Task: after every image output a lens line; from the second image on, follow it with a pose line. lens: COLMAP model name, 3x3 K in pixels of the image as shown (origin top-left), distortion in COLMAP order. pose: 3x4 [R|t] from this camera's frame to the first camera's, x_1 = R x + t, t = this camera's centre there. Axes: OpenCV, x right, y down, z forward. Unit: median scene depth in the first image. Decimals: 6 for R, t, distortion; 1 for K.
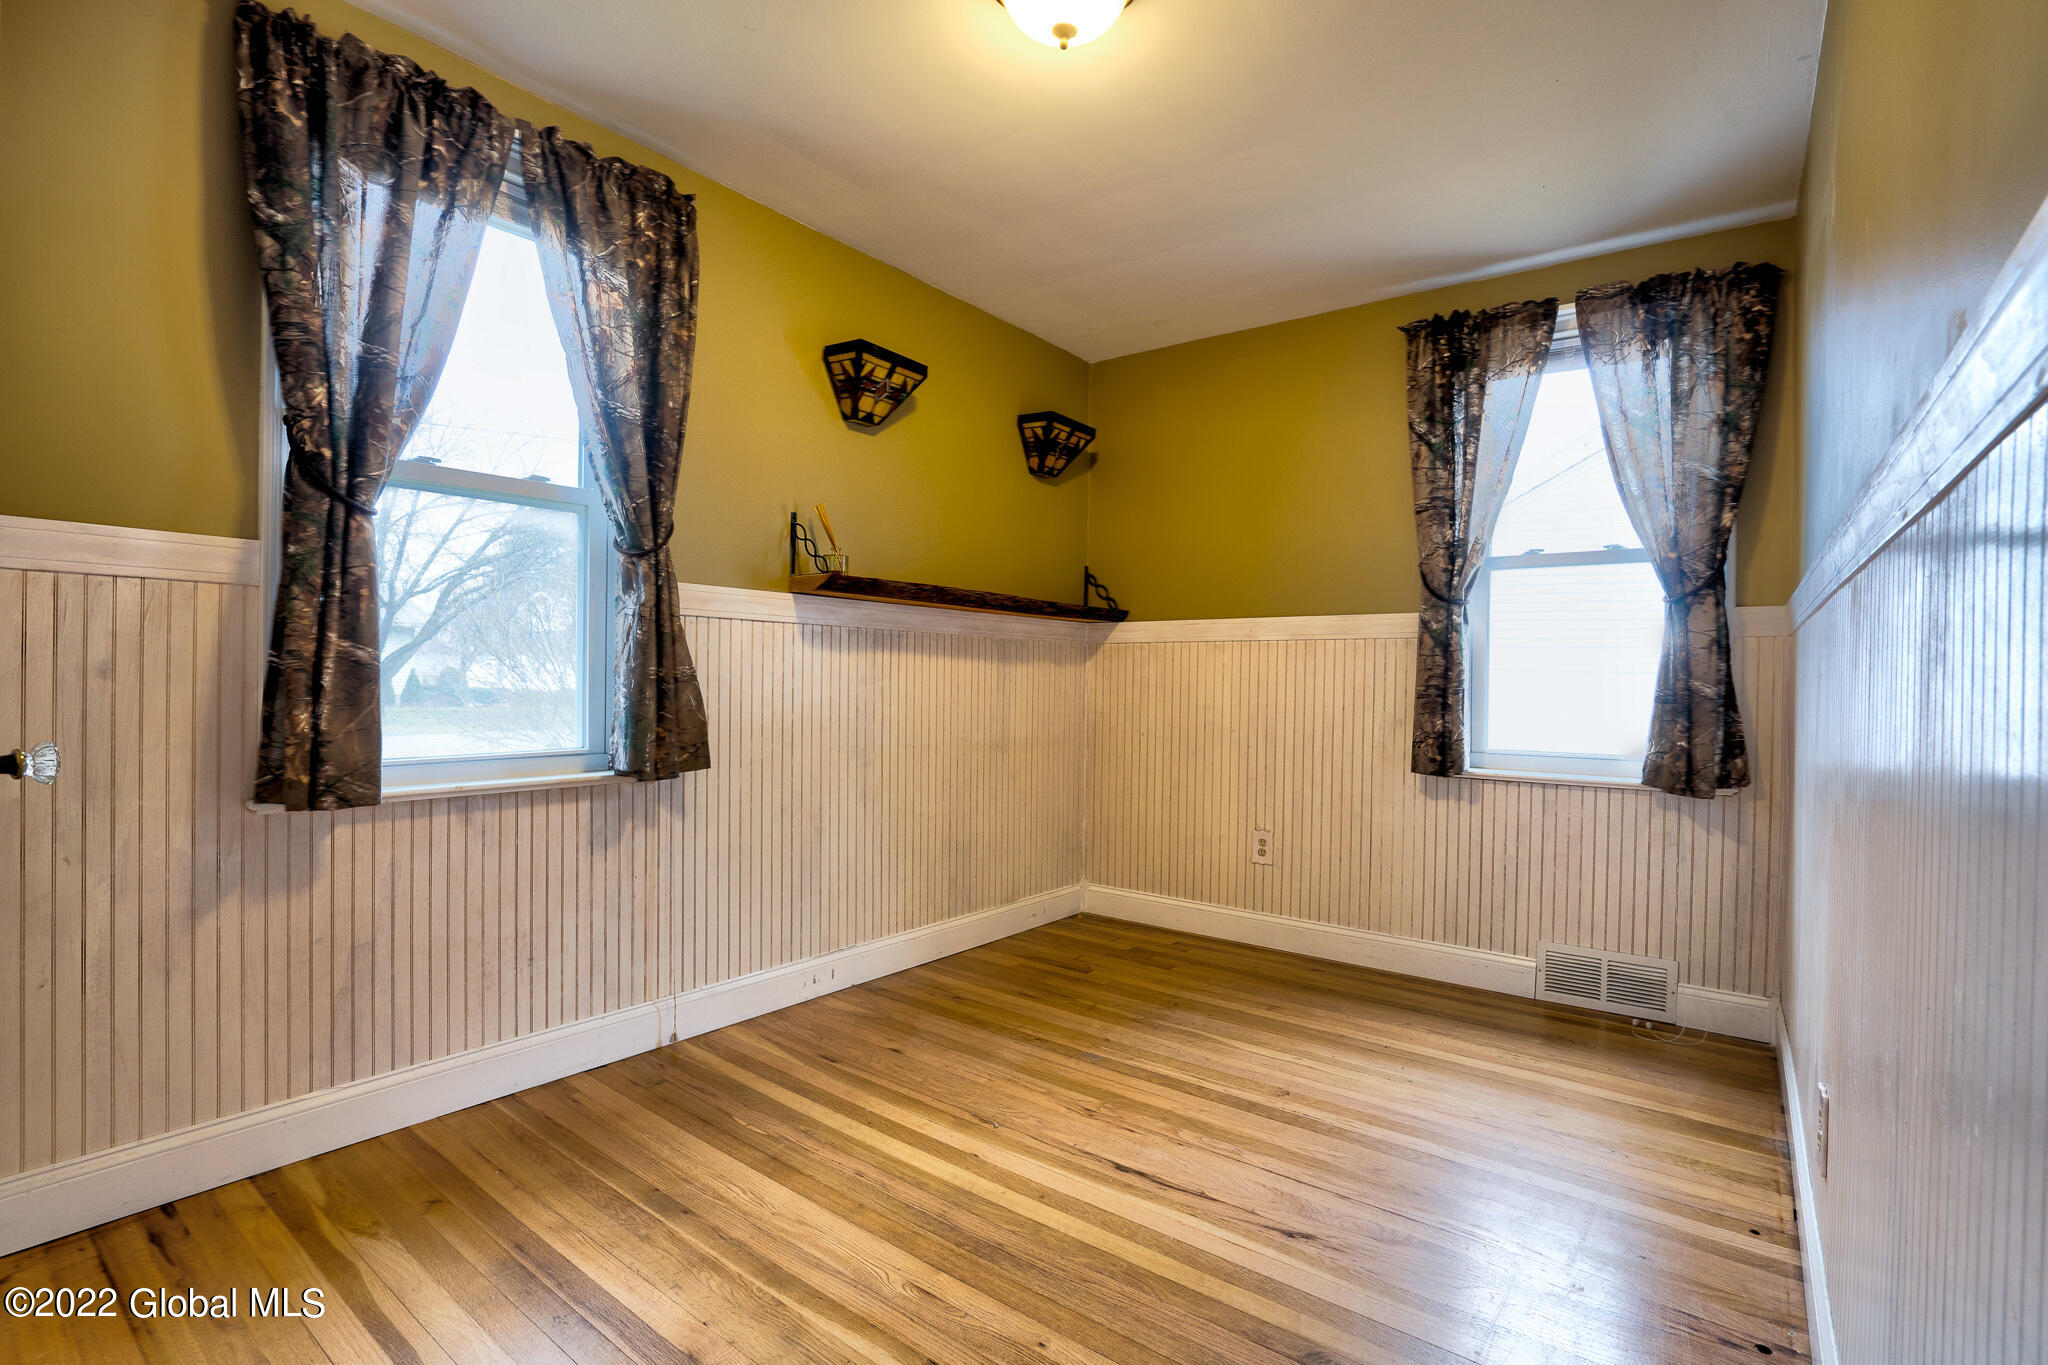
lens RADIAL K [[975.0, 0, 1029.8], [0, 975.0, 691.6], [0, 0, 1]] dist [-0.048419, 0.020950]
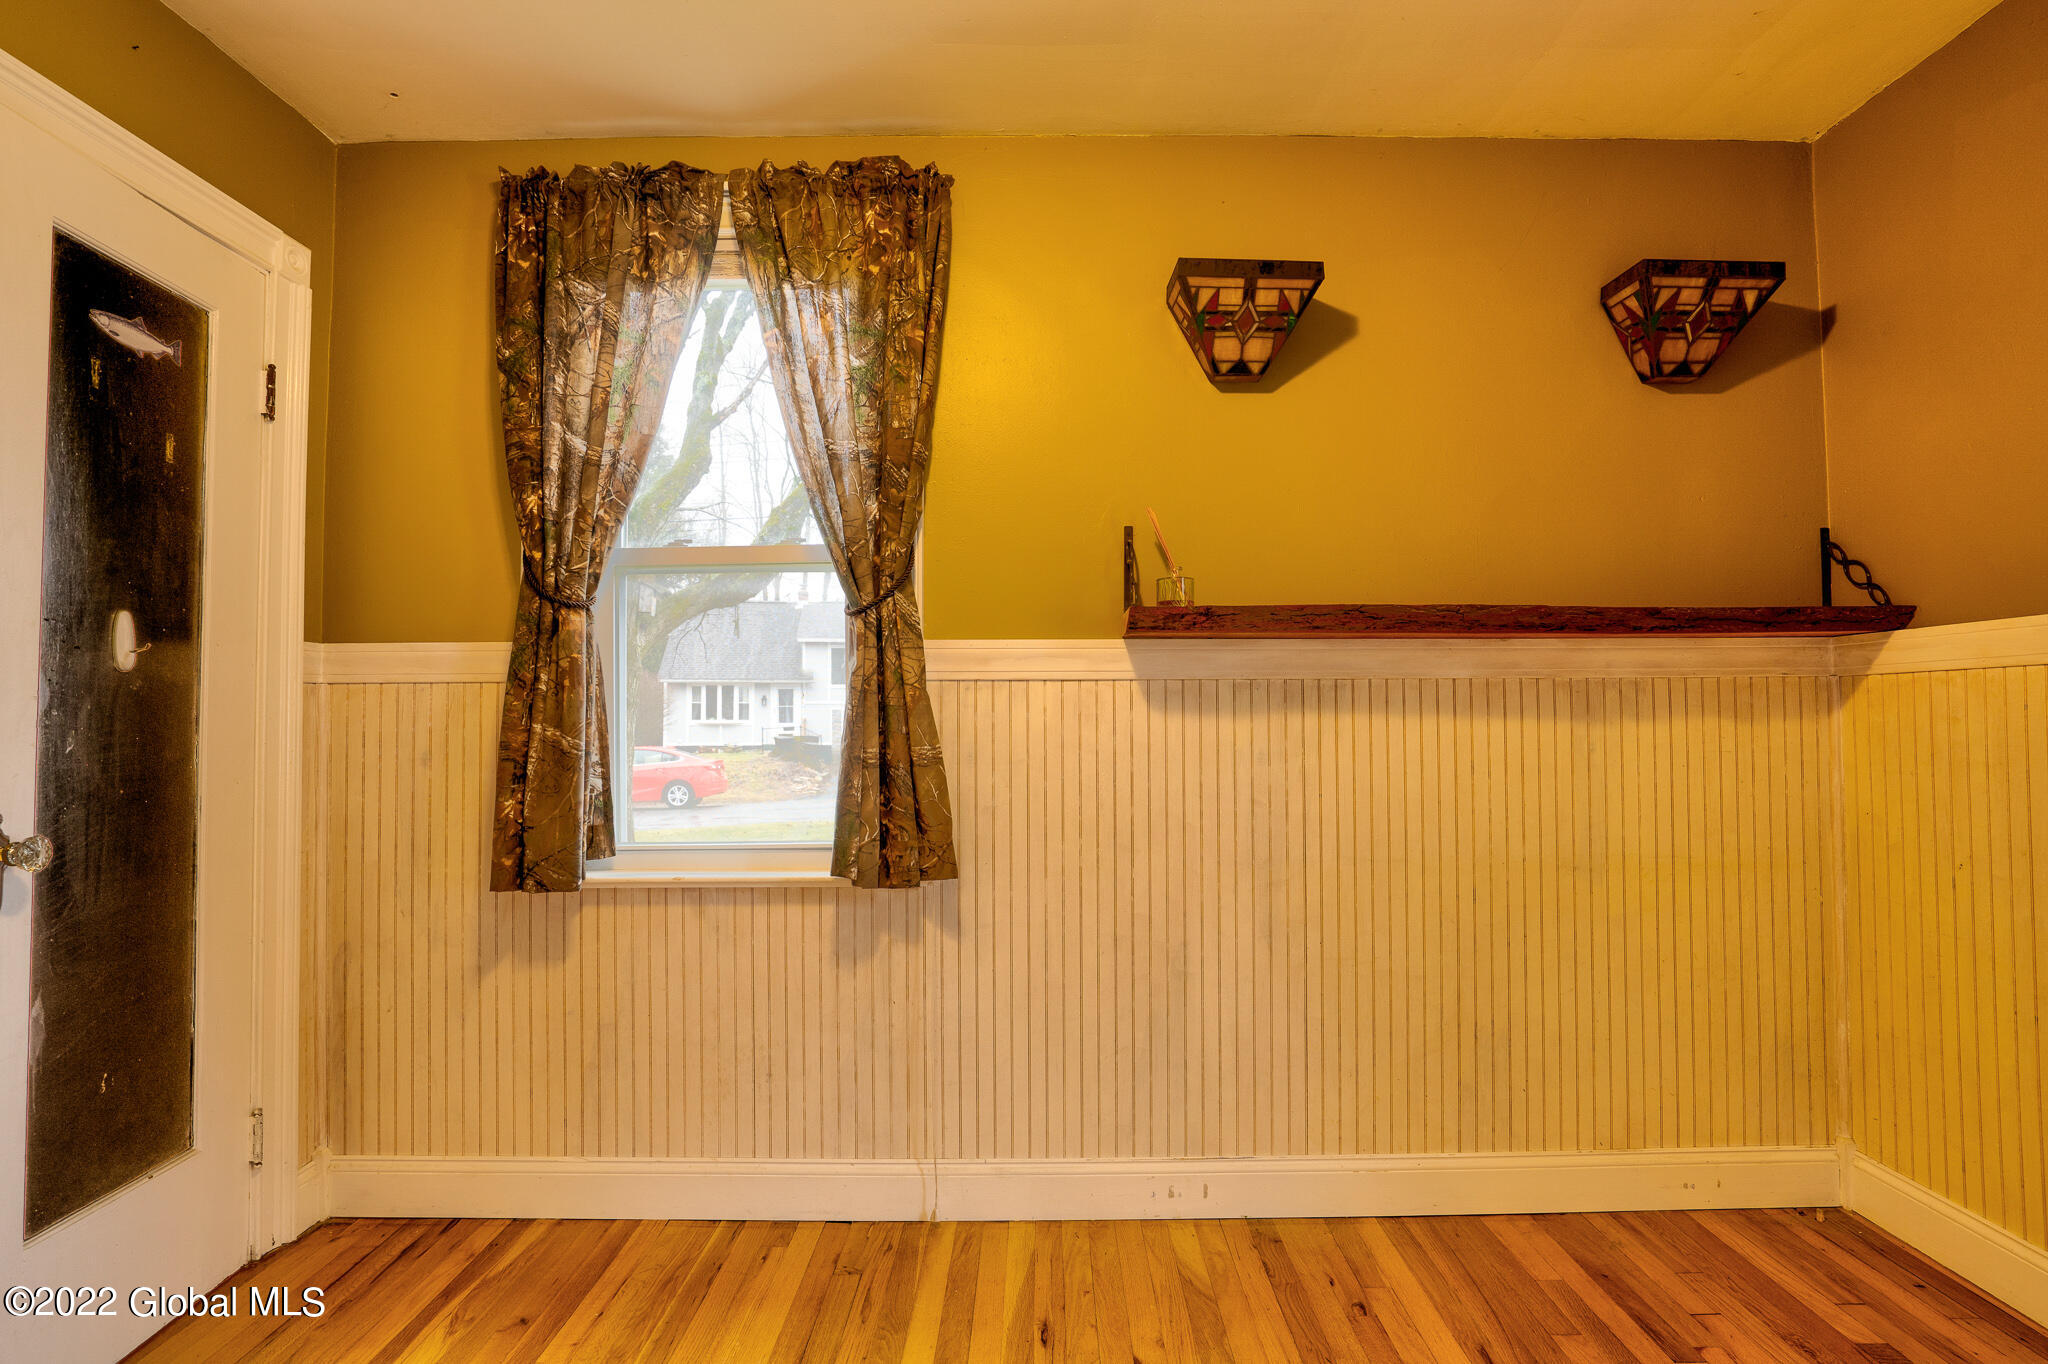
lens RADIAL K [[1013.3, 0, 1042.1], [0, 1013.3, 686.7], [0, 0, 1]] dist [-0.056137, 0.029021]
pose [[0.604504, -0.042575, -0.795464, 0.319109], [0.004957, 0.998752, -0.049688, -0.029202], [0.796587, 0.026093, 0.603961, 0.509079]]
